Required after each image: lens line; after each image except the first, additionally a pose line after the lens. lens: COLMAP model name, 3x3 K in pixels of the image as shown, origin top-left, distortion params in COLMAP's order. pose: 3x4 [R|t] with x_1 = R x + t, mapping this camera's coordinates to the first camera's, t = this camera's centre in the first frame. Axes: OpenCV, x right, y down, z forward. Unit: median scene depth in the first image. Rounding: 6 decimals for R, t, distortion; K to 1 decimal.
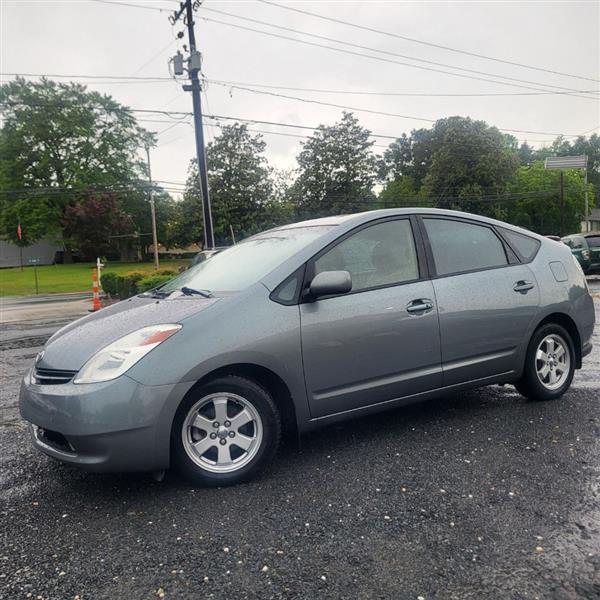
lens RADIAL K [[622.4, 0, 294.8], [0, 622.4, 299.1], [0, 0, 1]] dist [0.024418, 0.000000]
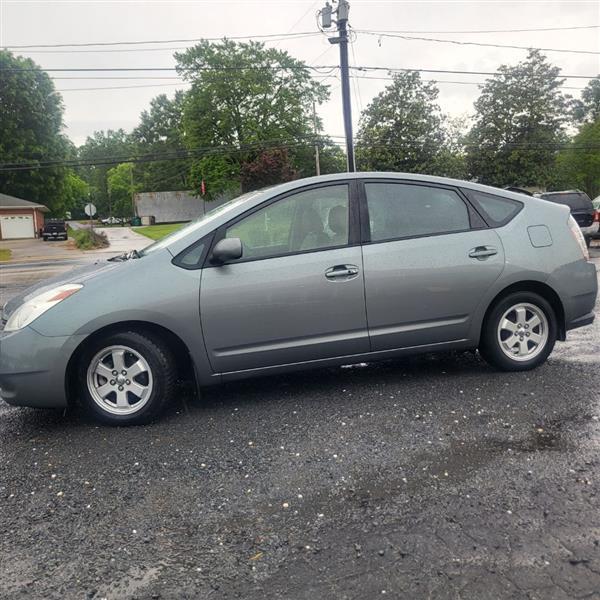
lens RADIAL K [[622.4, 0, 305.2], [0, 622.4, 302.5], [0, 0, 1]] dist [0.024418, 0.000000]
pose [[0.960872, 0.035505, -0.274709, 0.070786], [-0.013135, 0.996476, 0.082845, -0.003678], [0.276682, -0.075995, 0.957952, 0.001279]]
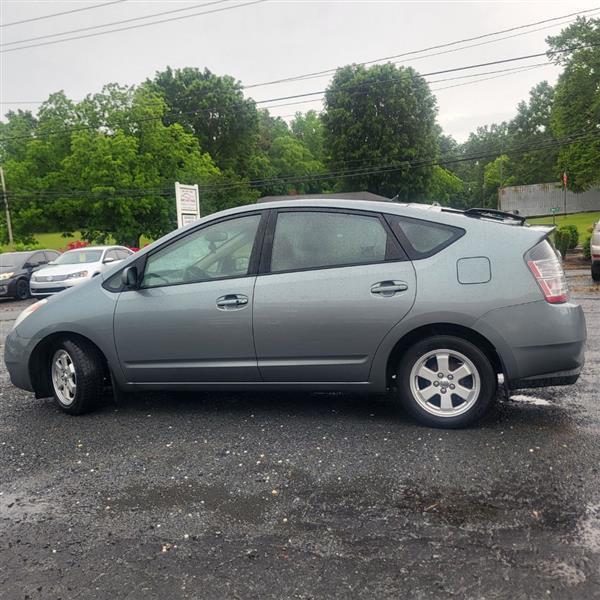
lens RADIAL K [[622.4, 0, 299.6], [0, 622.4, 301.5], [0, 0, 1]] dist [0.024418, 0.000000]
pose [[0.627116, 0.093466, -0.773298, 0.180909], [-0.021178, 0.994454, 0.103022, -0.016402], [0.778638, -0.048230, 0.625617, 0.072141]]
